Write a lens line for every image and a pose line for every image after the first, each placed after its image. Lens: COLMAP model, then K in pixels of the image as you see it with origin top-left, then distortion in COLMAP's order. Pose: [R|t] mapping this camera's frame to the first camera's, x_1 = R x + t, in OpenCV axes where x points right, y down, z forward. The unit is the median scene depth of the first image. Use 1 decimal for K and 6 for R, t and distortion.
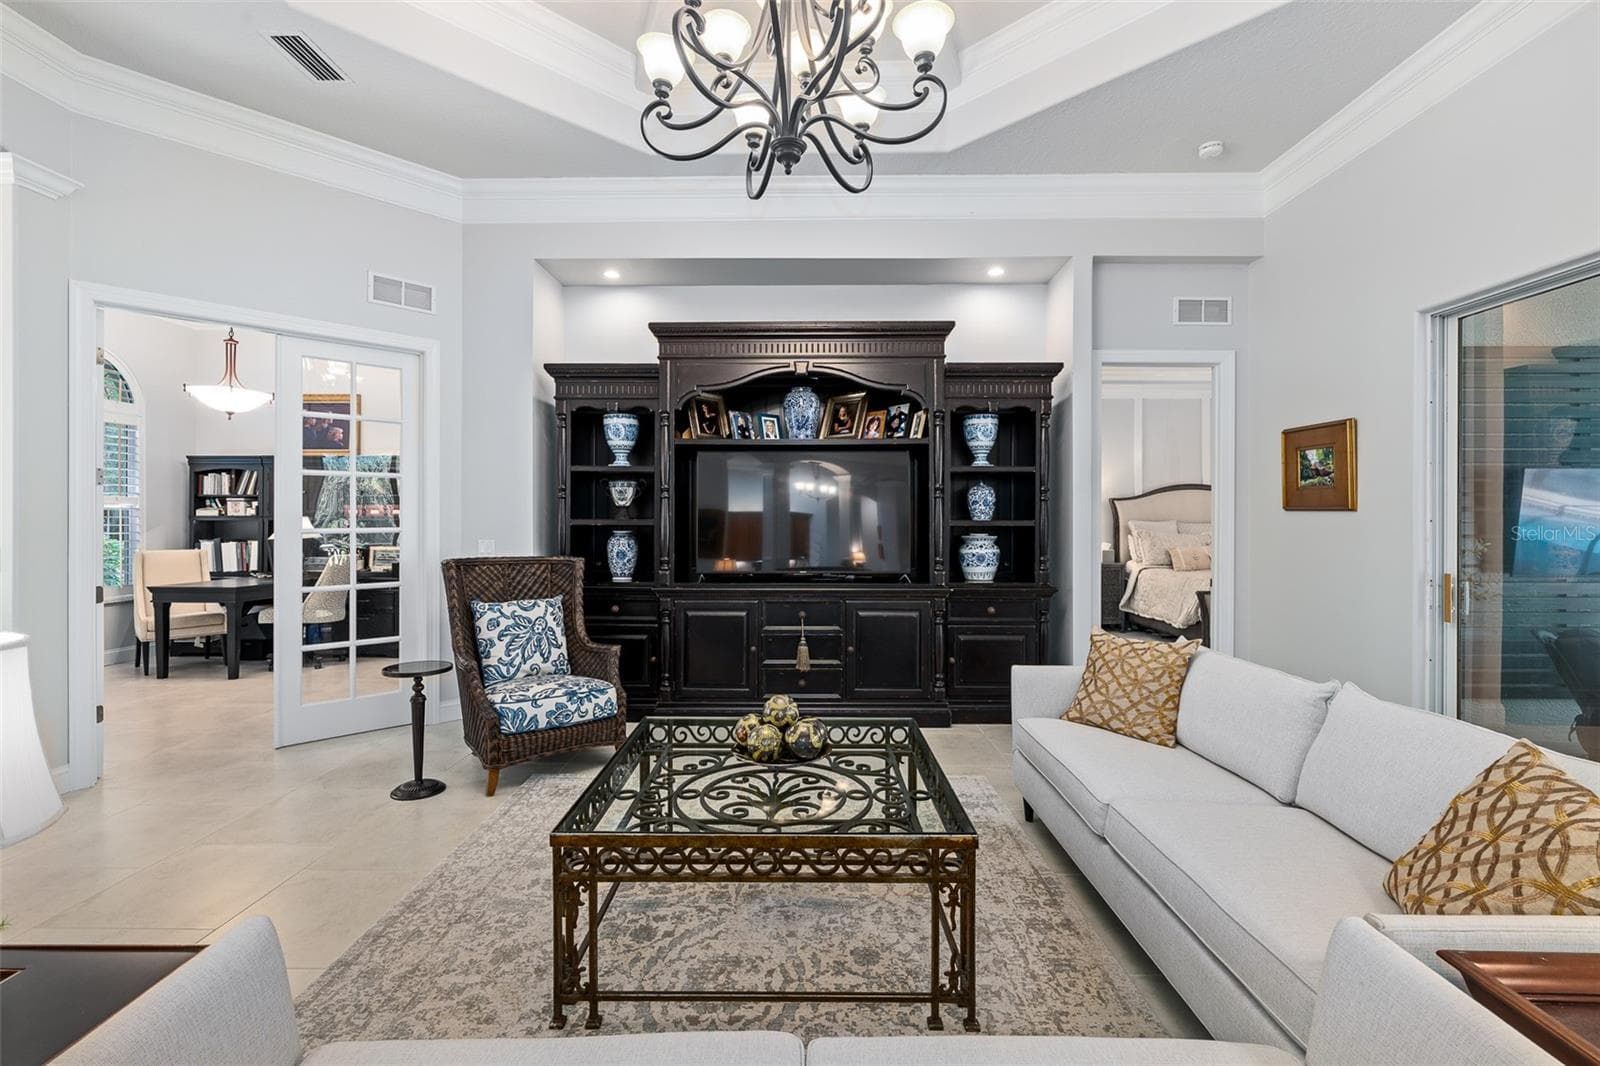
lens RADIAL K [[727.7, 0, 803.2], [0, 727.7, 528.4], [0, 0, 1]] dist [-0.002642, -0.000232]
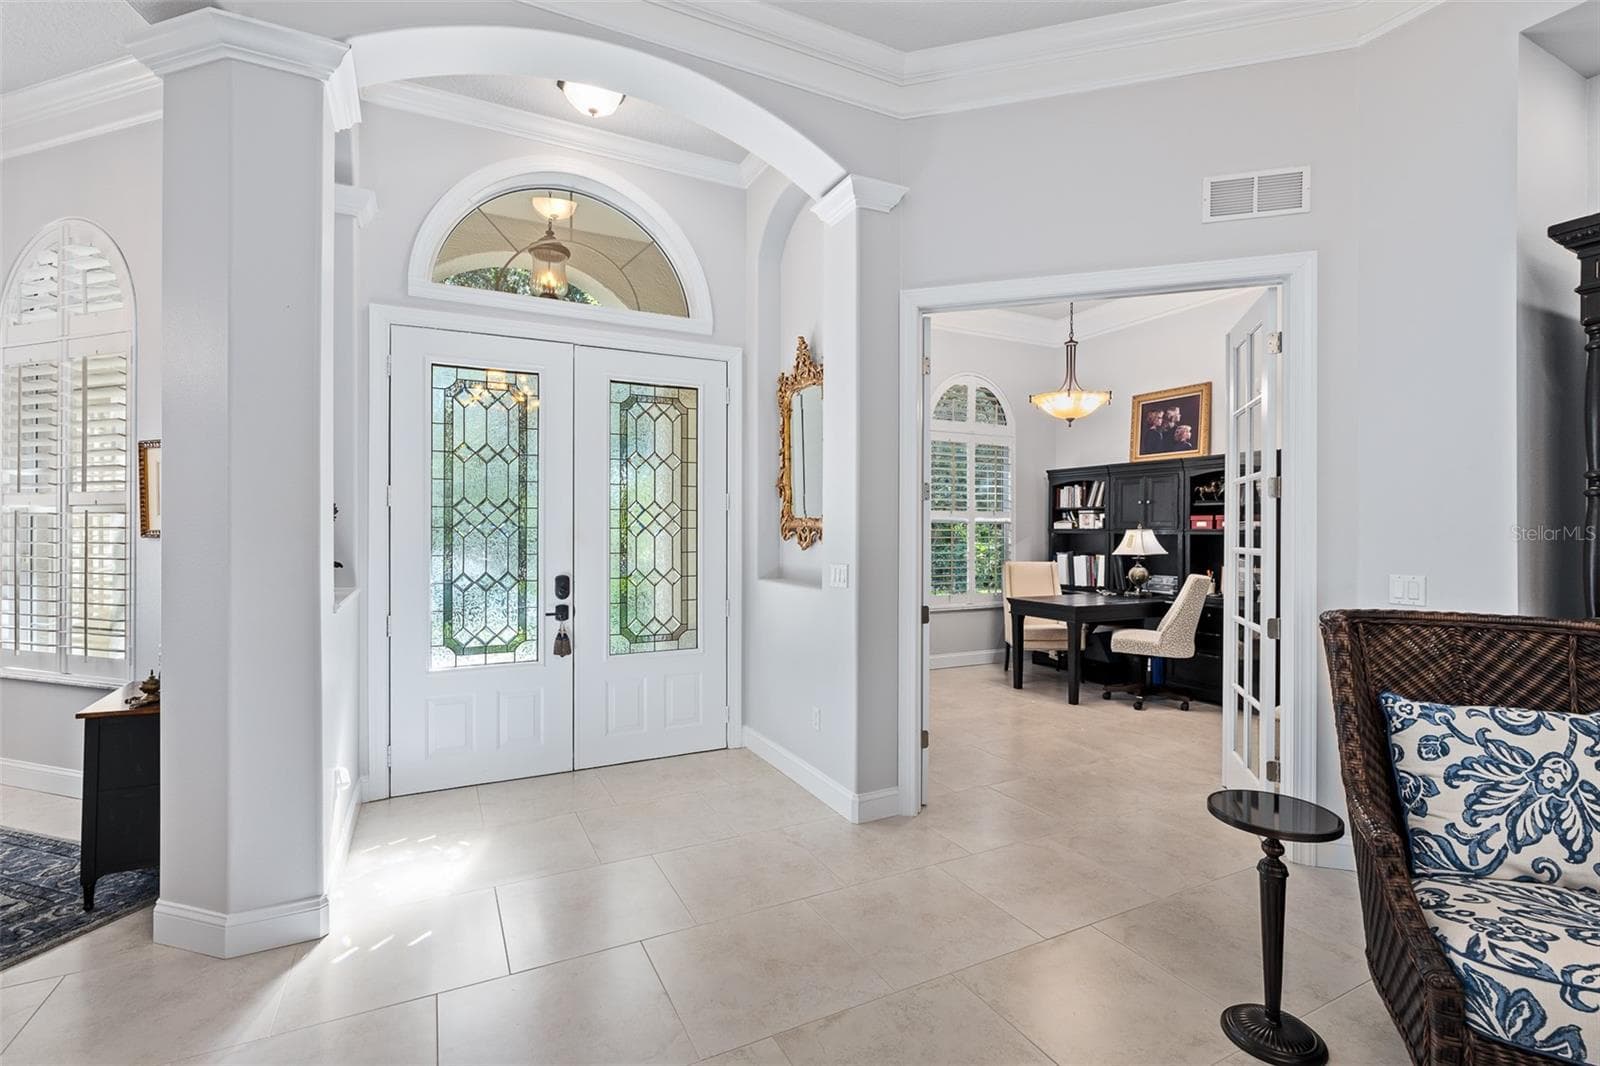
lens RADIAL K [[717.1, 0, 798.1], [0, 717.1, 522.2], [0, 0, 1]] dist [-0.003617, 0.001002]
pose [[0.461177, -0.007004, -0.887280, -0.172413], [-0.011136, 0.999844, -0.013681, -0.013645], [0.887238, 0.016190, 0.461028, 0.345542]]
